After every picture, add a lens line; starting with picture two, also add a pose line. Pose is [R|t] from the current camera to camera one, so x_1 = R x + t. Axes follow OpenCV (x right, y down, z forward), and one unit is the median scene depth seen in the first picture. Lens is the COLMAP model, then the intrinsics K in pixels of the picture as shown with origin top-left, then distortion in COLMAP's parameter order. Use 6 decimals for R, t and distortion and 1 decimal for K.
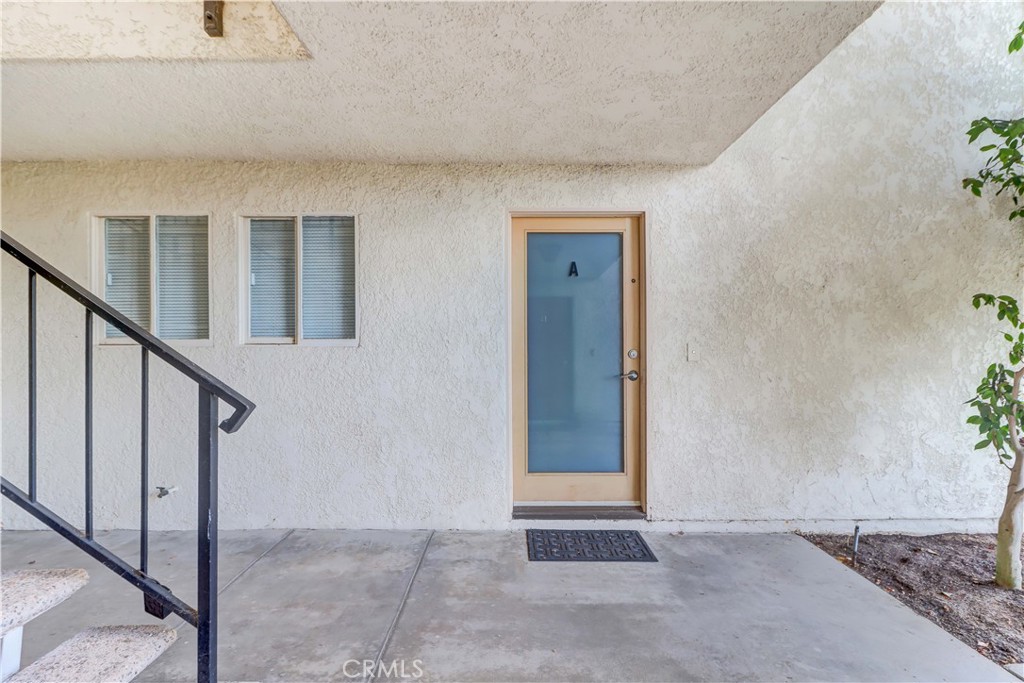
lens RADIAL K [[475.1, 0, 512.3], [0, 475.1, 345.4], [0, 0, 1]] dist [0.003810, -0.007758]
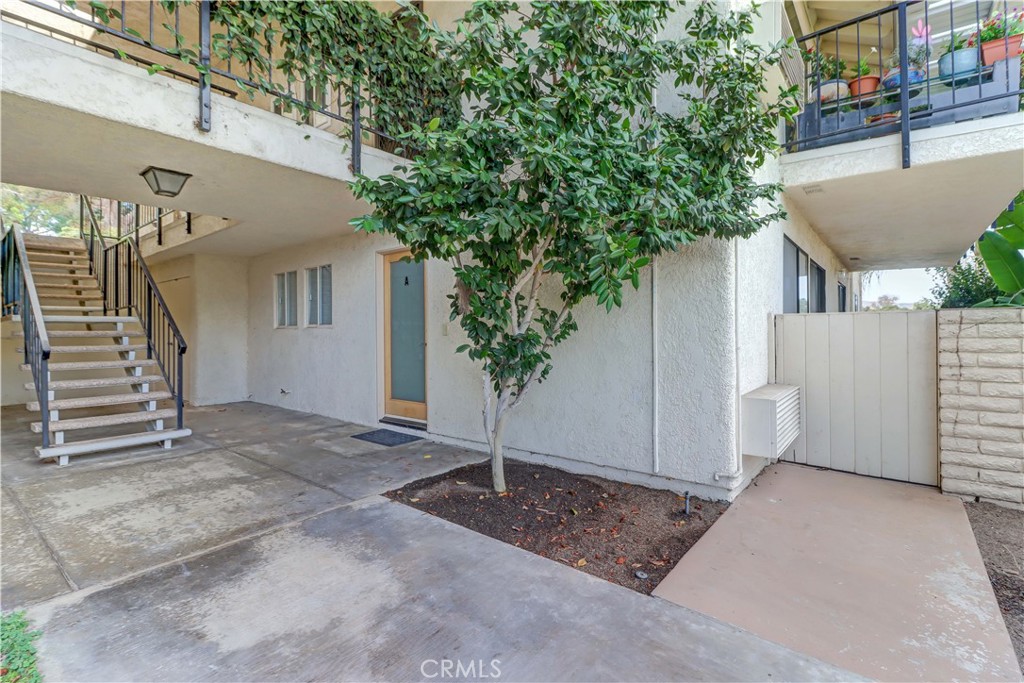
lens RADIAL K [[475.1, 0, 511.1], [0, 475.1, 334.0], [0, 0, 1]] dist [0.003810, -0.007758]
pose [[0.771894, -0.005708, -0.635726, 1.542890], [0.010228, 0.999942, 0.003441, 0.027245], [0.635669, -0.009158, 0.771907, -0.073734]]
